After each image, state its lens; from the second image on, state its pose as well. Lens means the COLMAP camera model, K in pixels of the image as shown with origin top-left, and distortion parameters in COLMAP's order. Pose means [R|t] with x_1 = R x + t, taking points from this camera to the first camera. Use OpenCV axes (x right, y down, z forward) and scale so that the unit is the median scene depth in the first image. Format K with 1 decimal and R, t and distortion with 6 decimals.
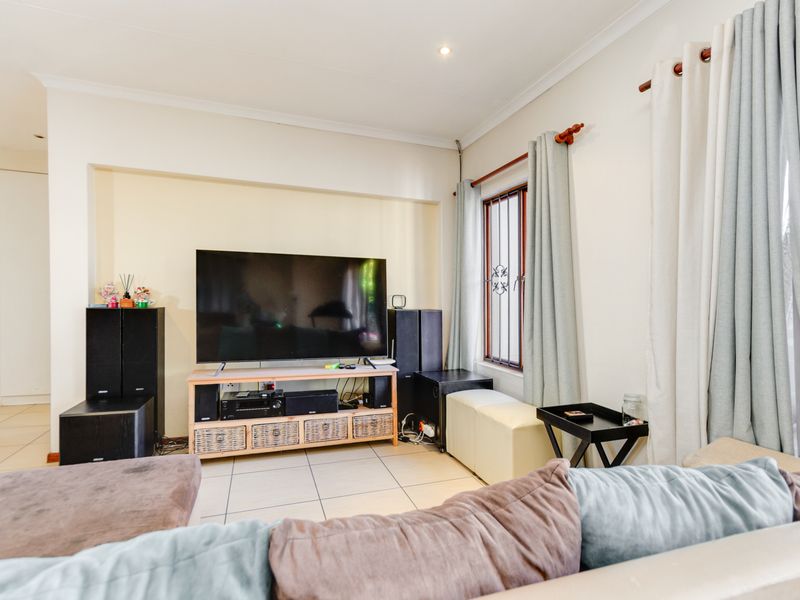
lens RADIAL K [[408.1, 0, 398.2], [0, 408.1, 291.6], [0, 0, 1]] dist [0.003814, 0.000509]
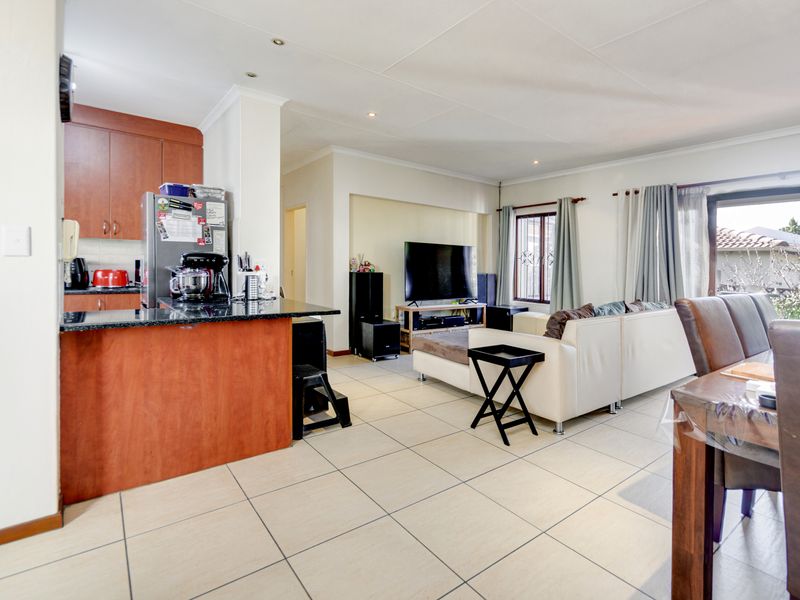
lens RADIAL K [[408.2, 0, 405.6], [0, 408.2, 251.6], [0, 0, 1]] dist [0.002737, 0.000782]
pose [[0.949936, 0.015780, 0.312046, -1.007192], [-0.012200, 0.999835, -0.013423, -0.028684], [-0.312206, 0.008944, 0.949972, -0.752324]]
